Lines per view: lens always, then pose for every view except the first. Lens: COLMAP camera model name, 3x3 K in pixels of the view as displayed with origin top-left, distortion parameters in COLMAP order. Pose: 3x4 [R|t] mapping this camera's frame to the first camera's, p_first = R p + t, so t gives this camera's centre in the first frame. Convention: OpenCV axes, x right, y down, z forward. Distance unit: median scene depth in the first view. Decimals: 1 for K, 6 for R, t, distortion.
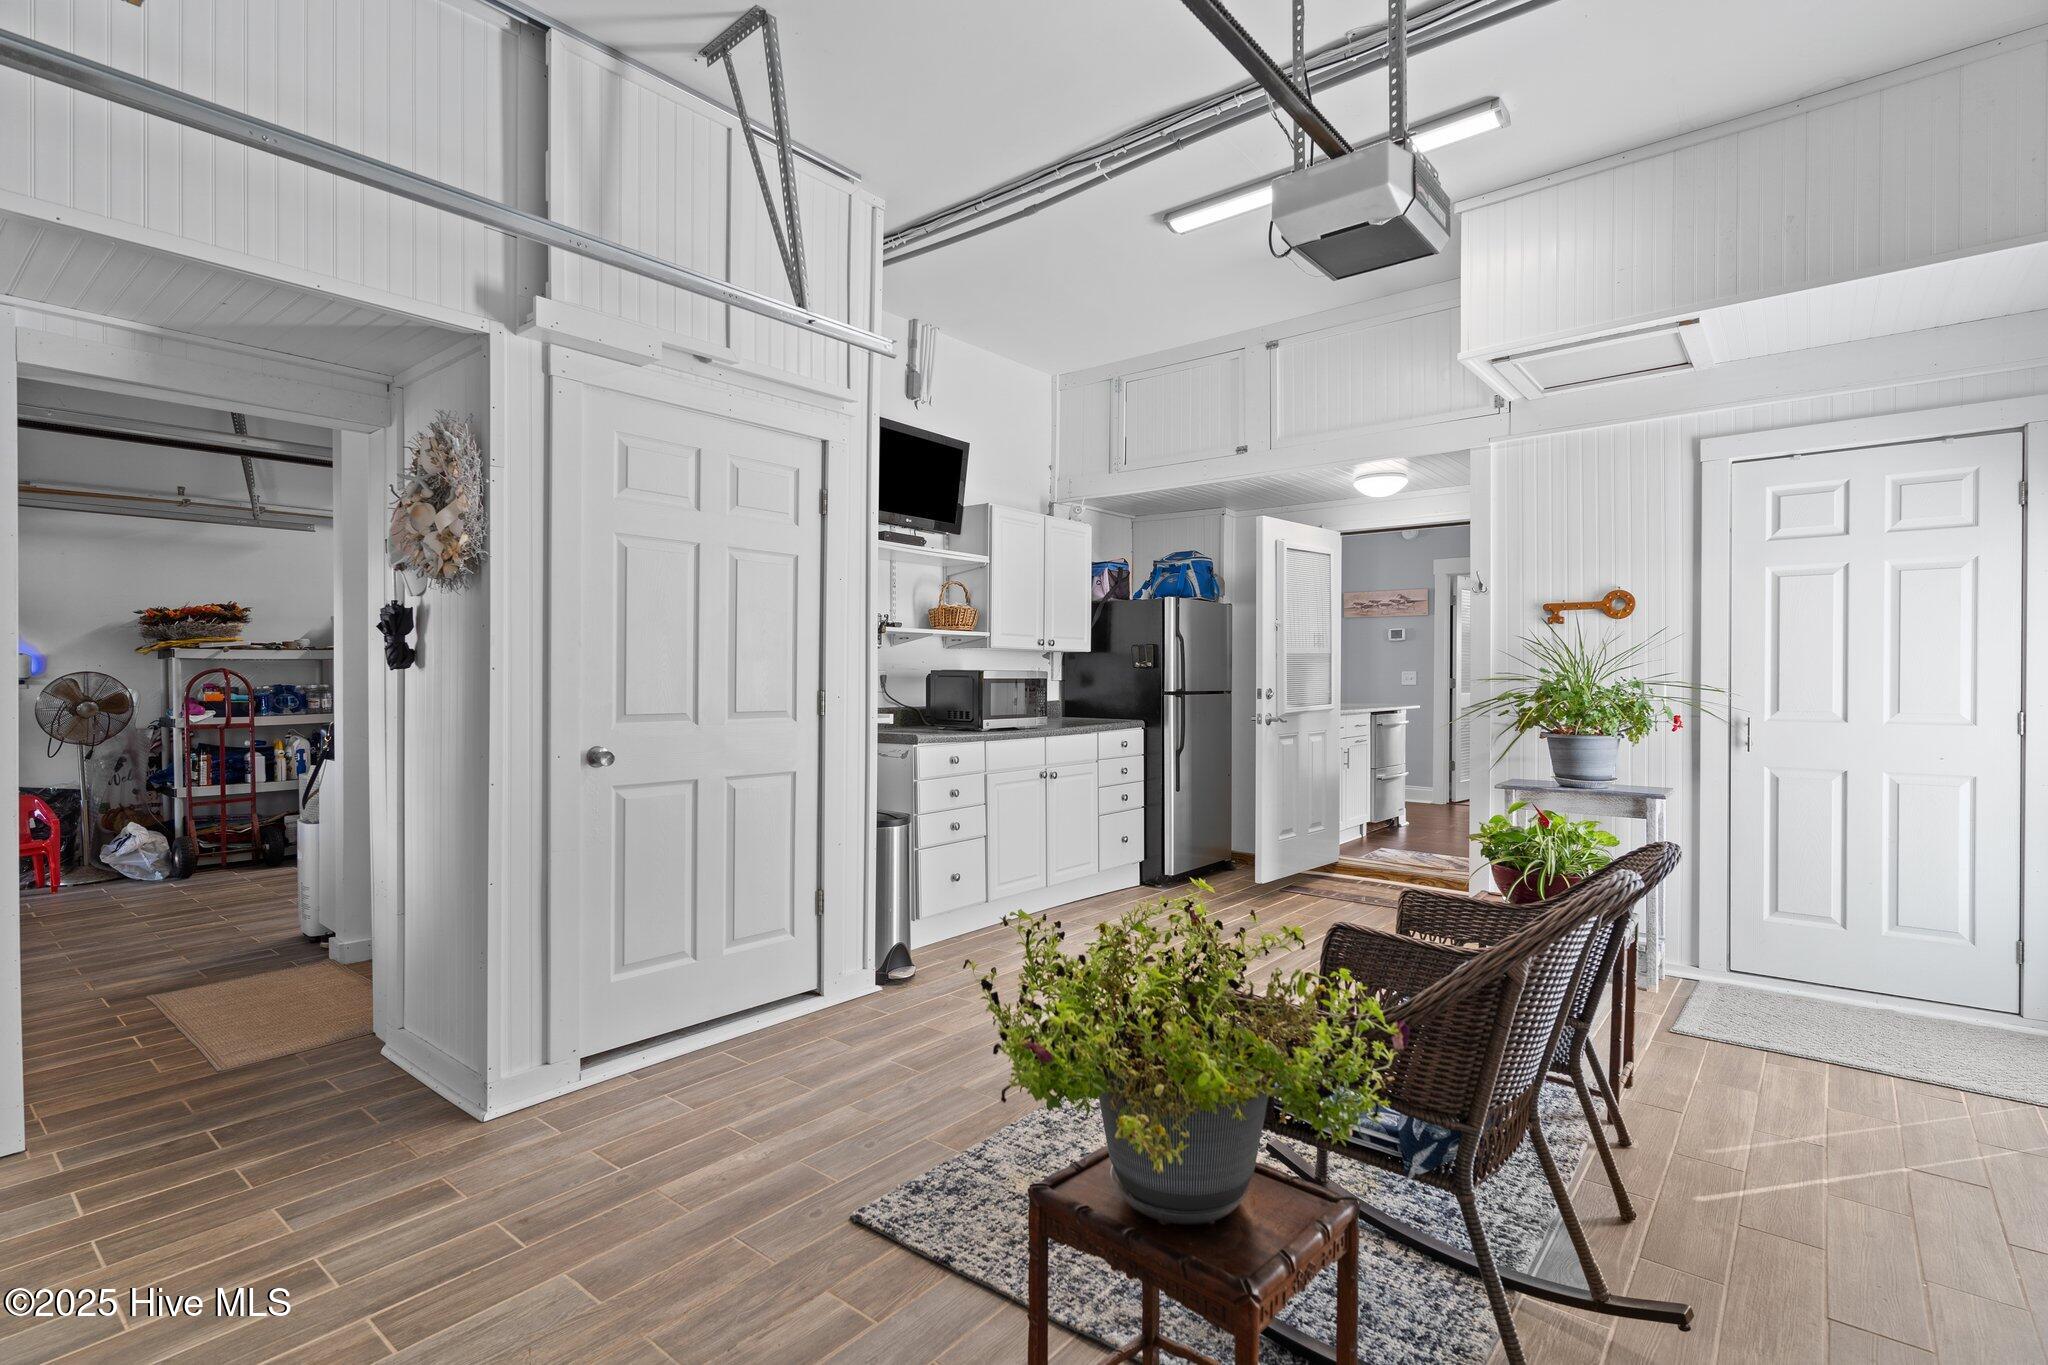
lens RADIAL K [[978.5, 0, 1022.9], [0, 978.5, 679.1], [0, 0, 1]] dist [0.001775, 0.001160]
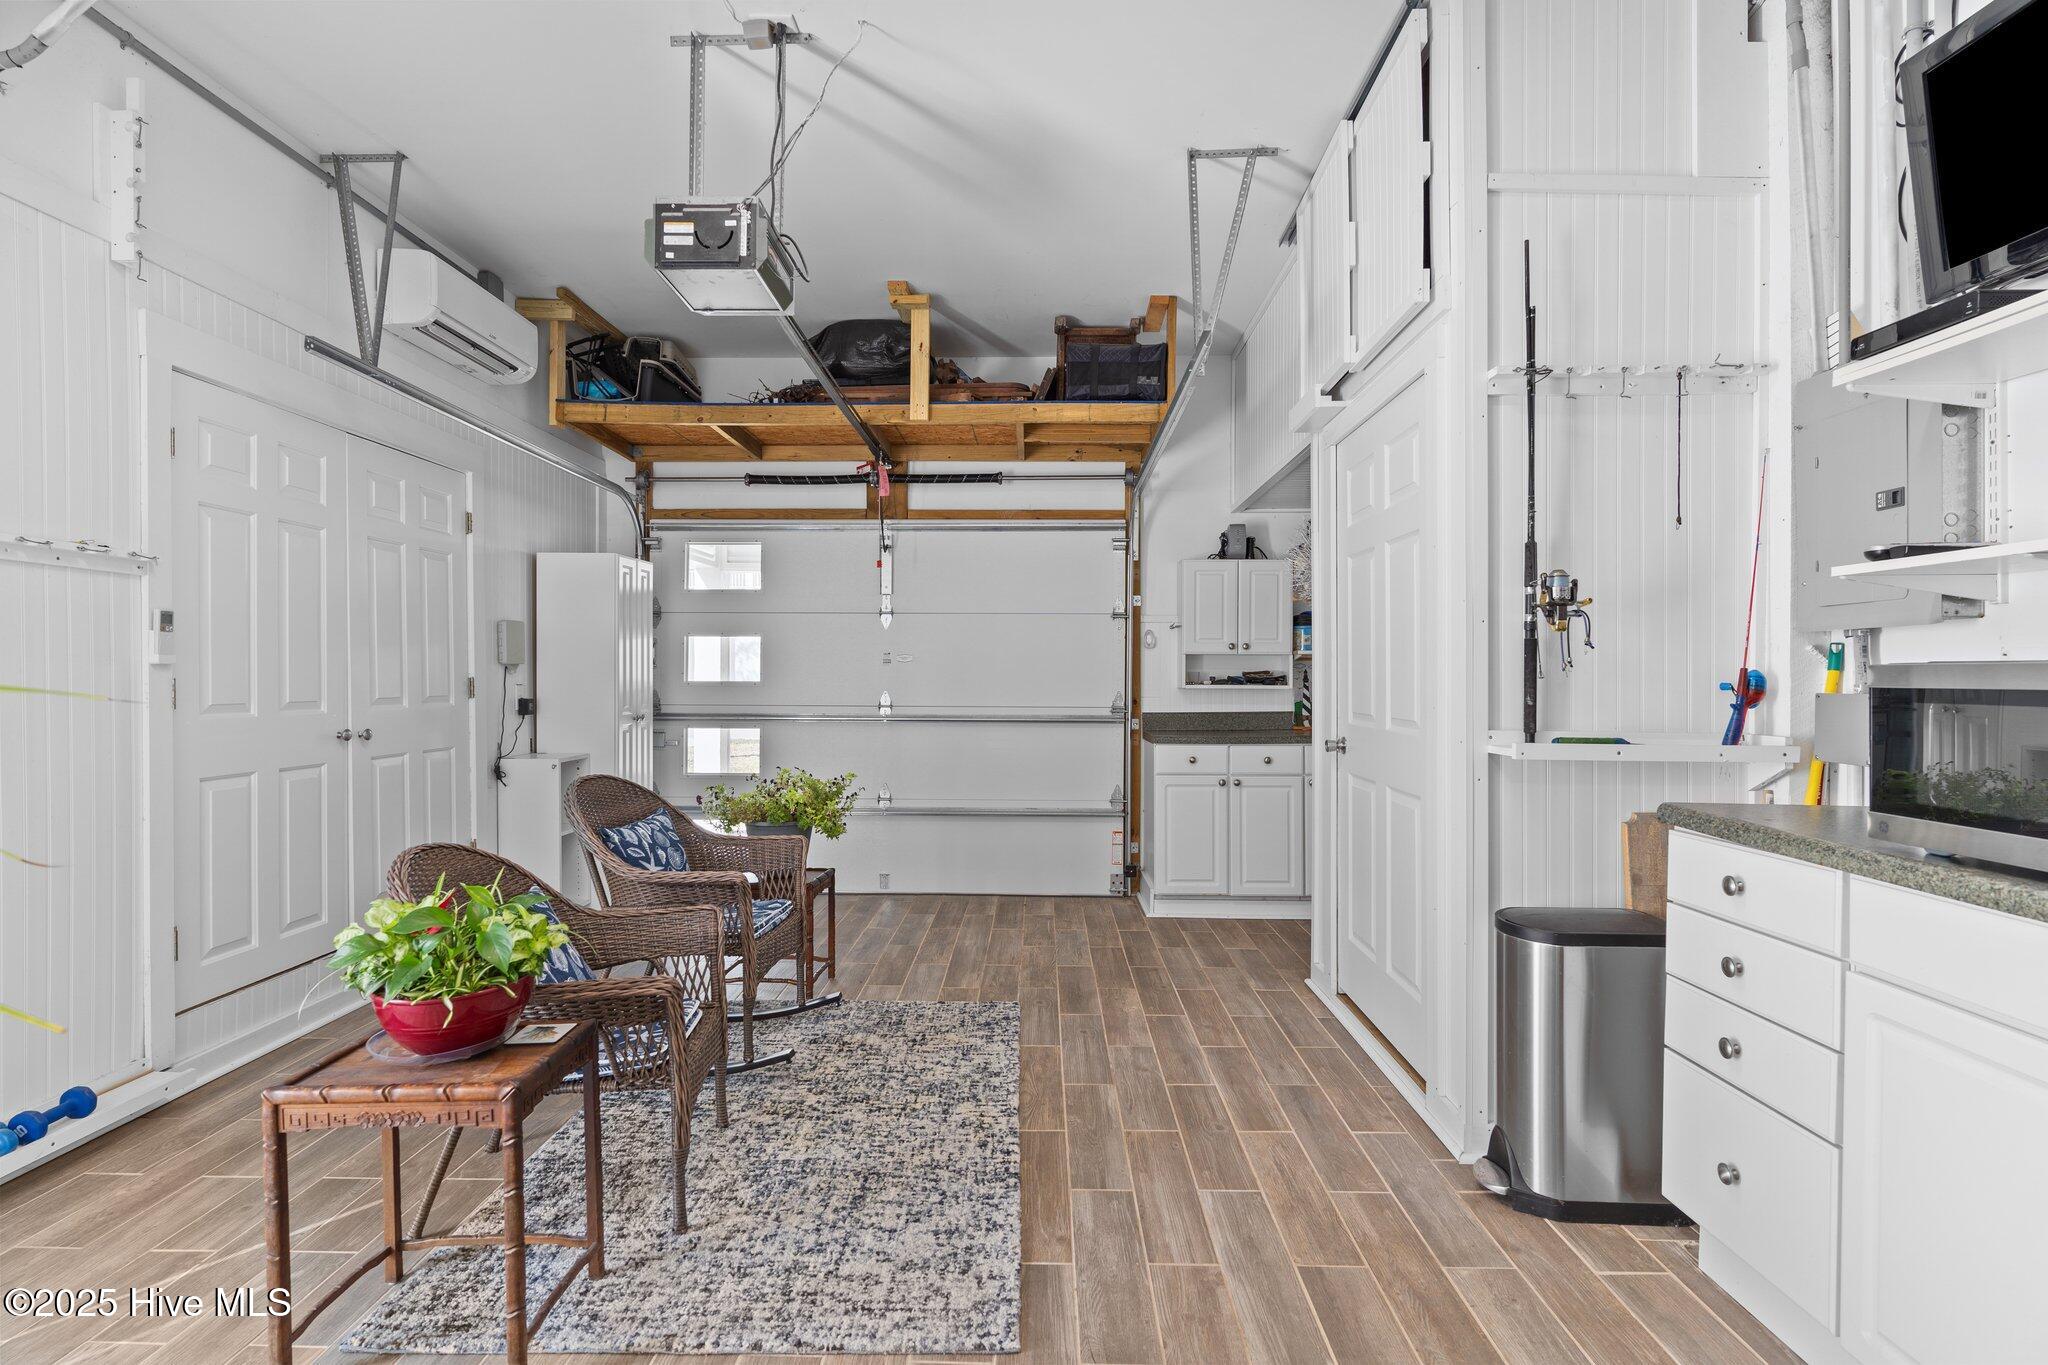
lens RADIAL K [[978.5, 0, 1023.3], [0, 978.5, 681.0], [0, 0, 1]] dist [0.001775, 0.001160]
pose [[-0.786700, 0.003781, -0.617324, 0.768375], [-0.001694, 0.999964, 0.008284, -0.015456], [0.617333, 0.007562, -0.786665, 2.095221]]
